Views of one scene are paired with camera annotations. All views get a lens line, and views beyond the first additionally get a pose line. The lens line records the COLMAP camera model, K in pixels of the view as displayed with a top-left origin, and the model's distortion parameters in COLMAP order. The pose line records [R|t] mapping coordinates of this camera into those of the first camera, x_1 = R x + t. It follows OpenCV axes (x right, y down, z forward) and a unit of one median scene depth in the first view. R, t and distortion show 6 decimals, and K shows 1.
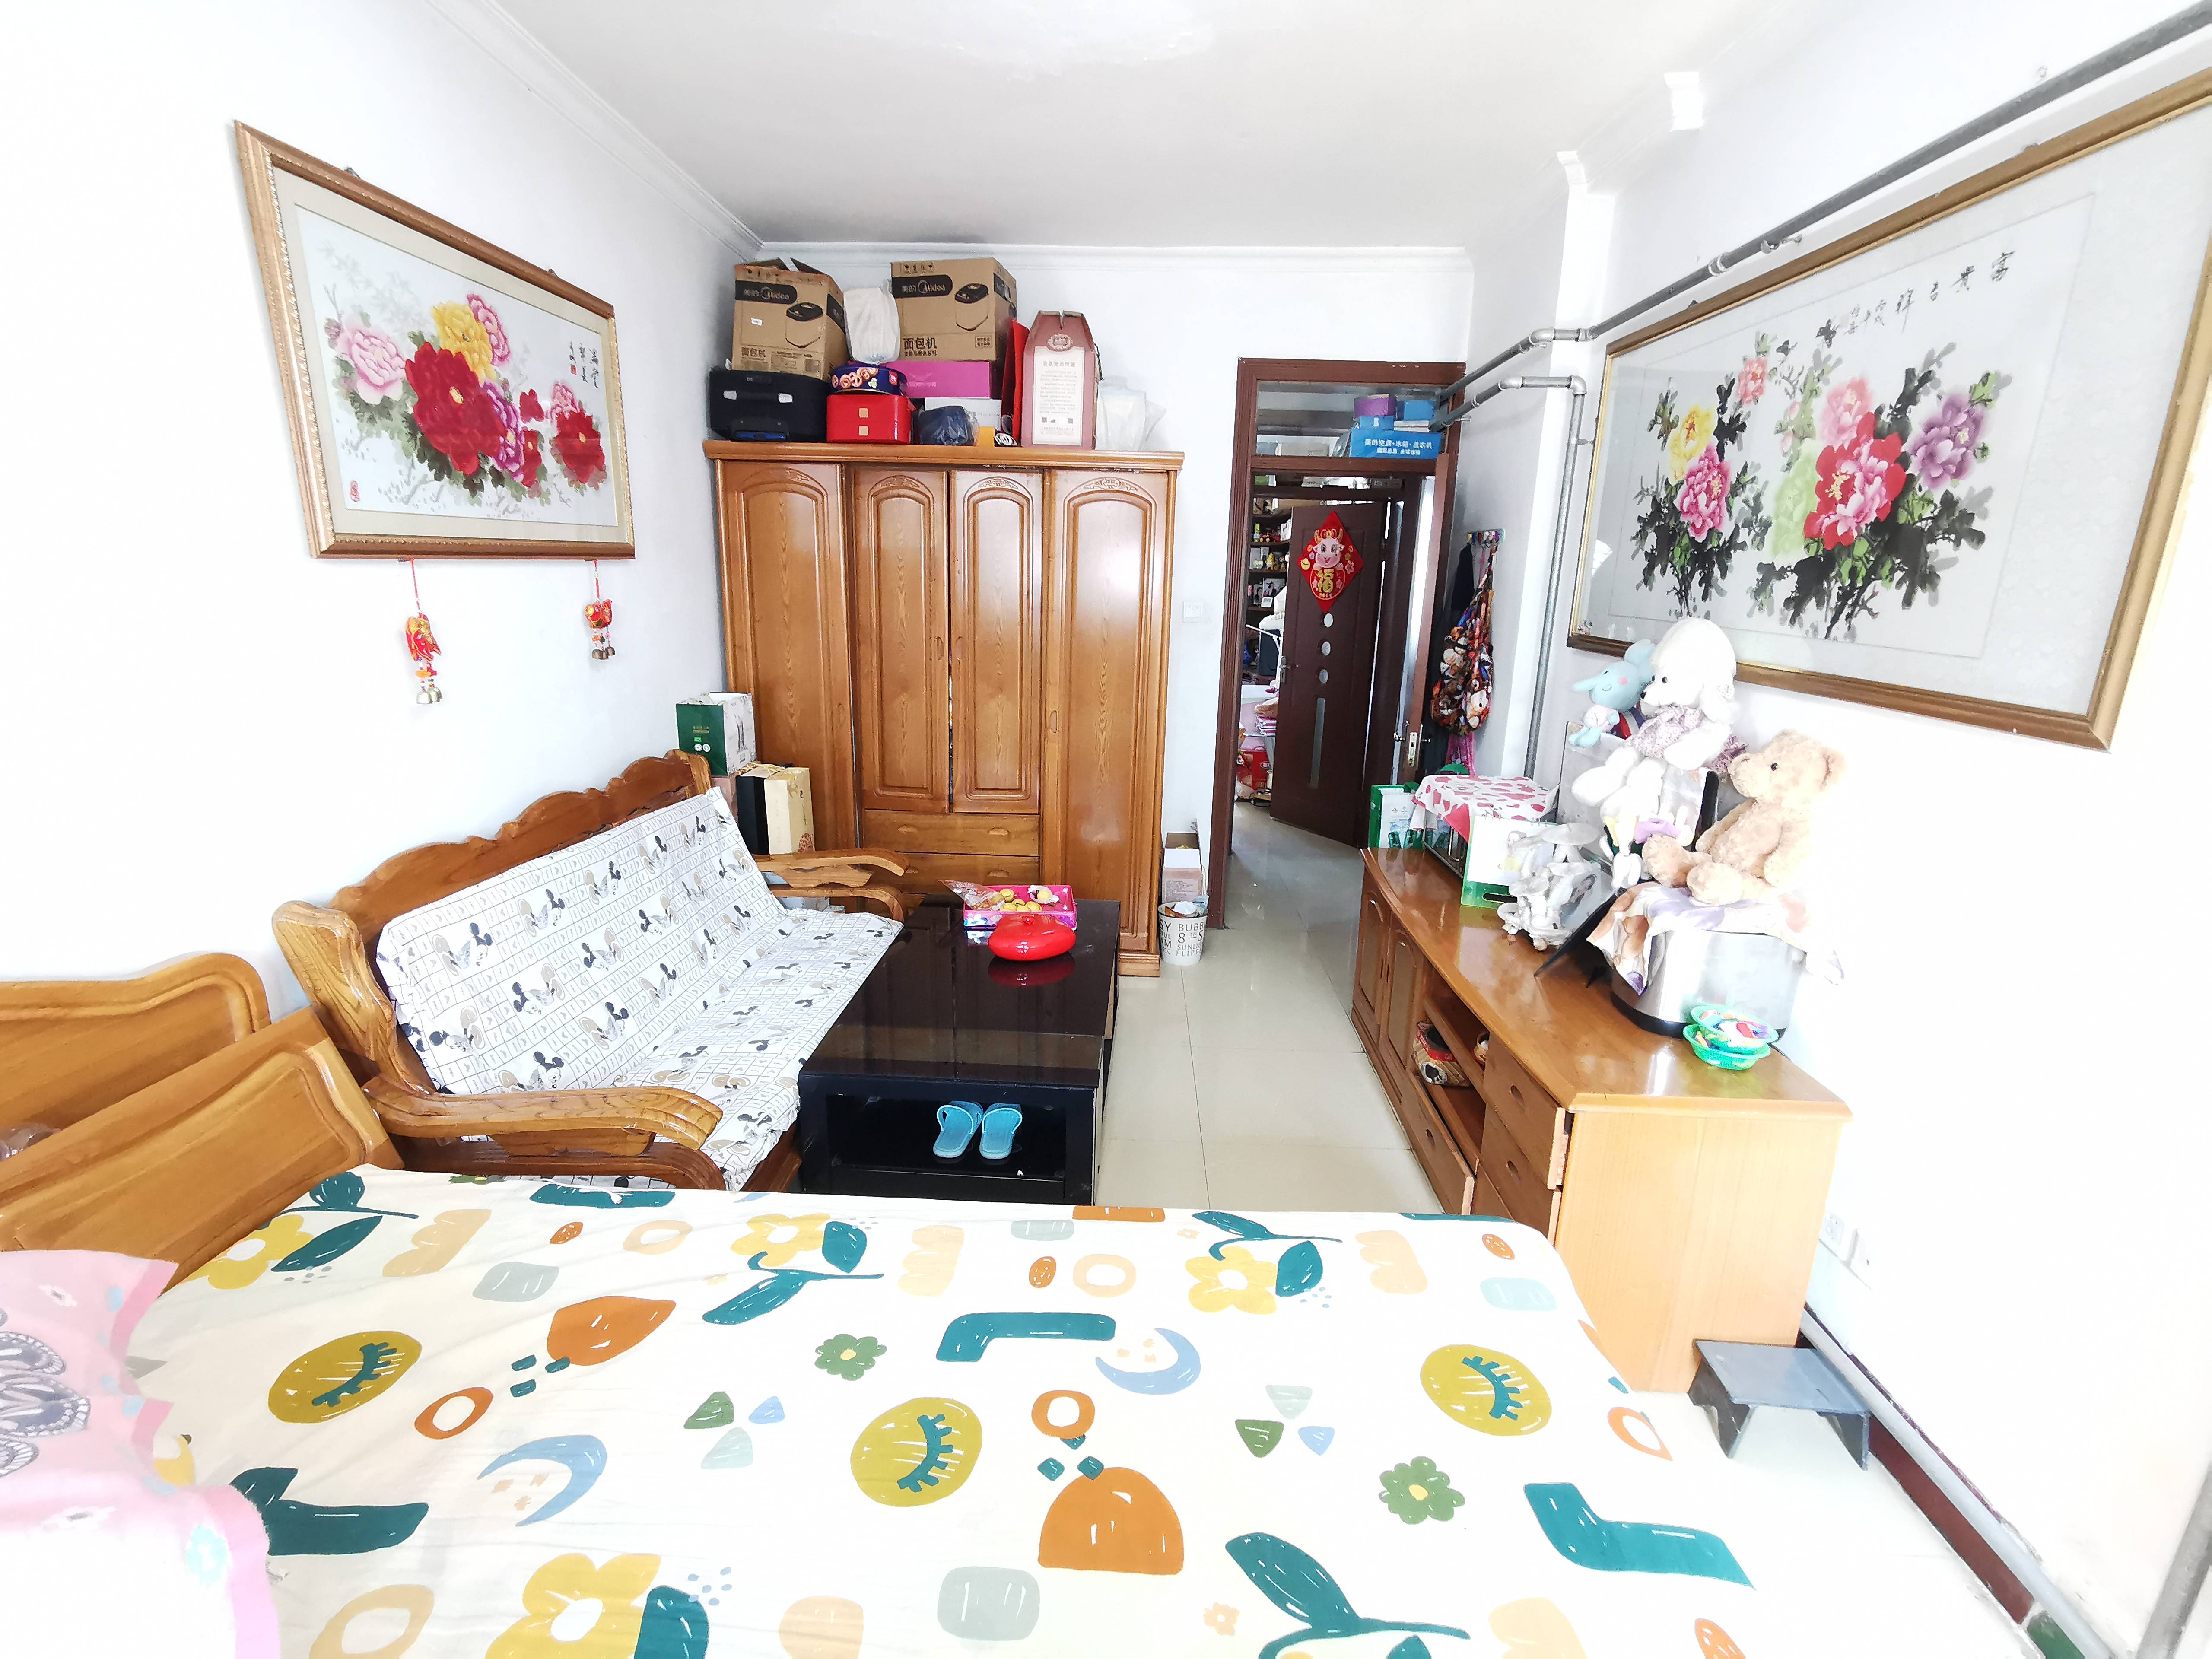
lens RADIAL K [[1017.5, 0, 1109.3], [0, 1017.5, 824.4], [0, 0, 1]] dist [-0.001382, 0.000166]
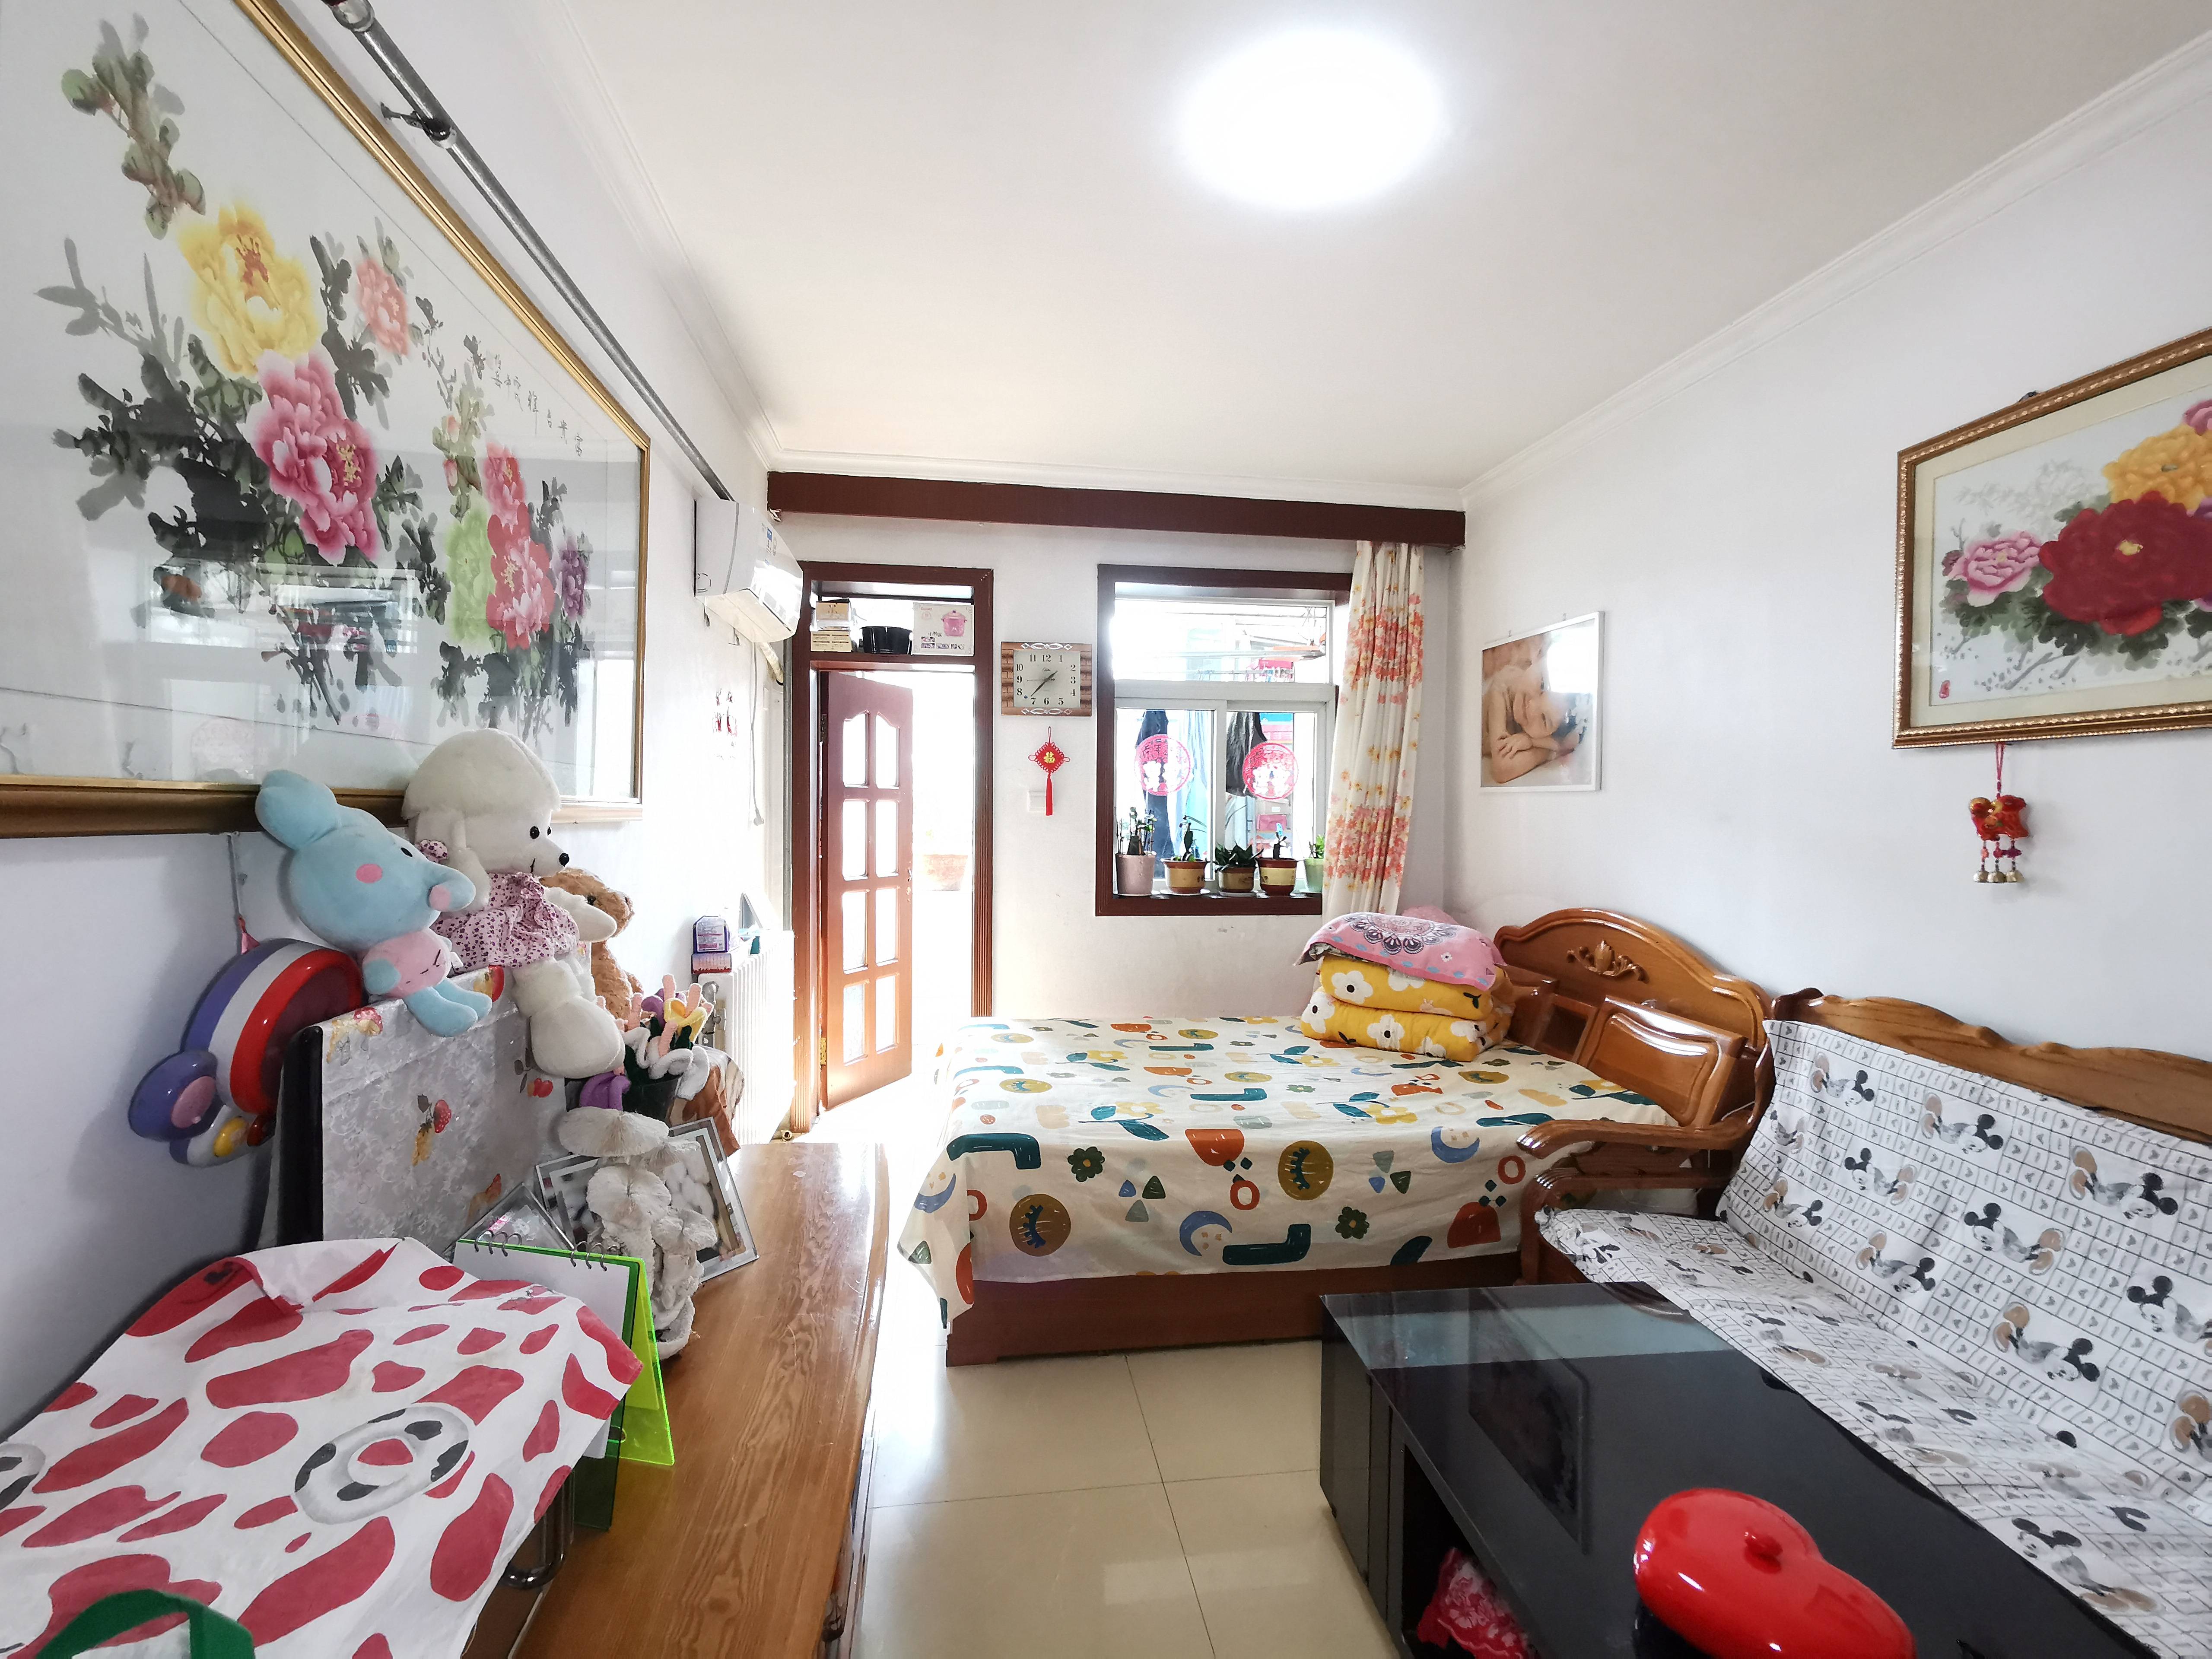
lens RADIAL K [[1017.5, 0, 1108.0], [0, 1017.5, 821.3], [0, 0, 1]] dist [-0.001382, 0.000166]
pose [[-0.985496, -0.034969, -0.166060, 0.353774], [-0.076392, 0.965201, 0.250104, -0.368575], [0.151535, 0.259162, -0.953872, 1.843734]]
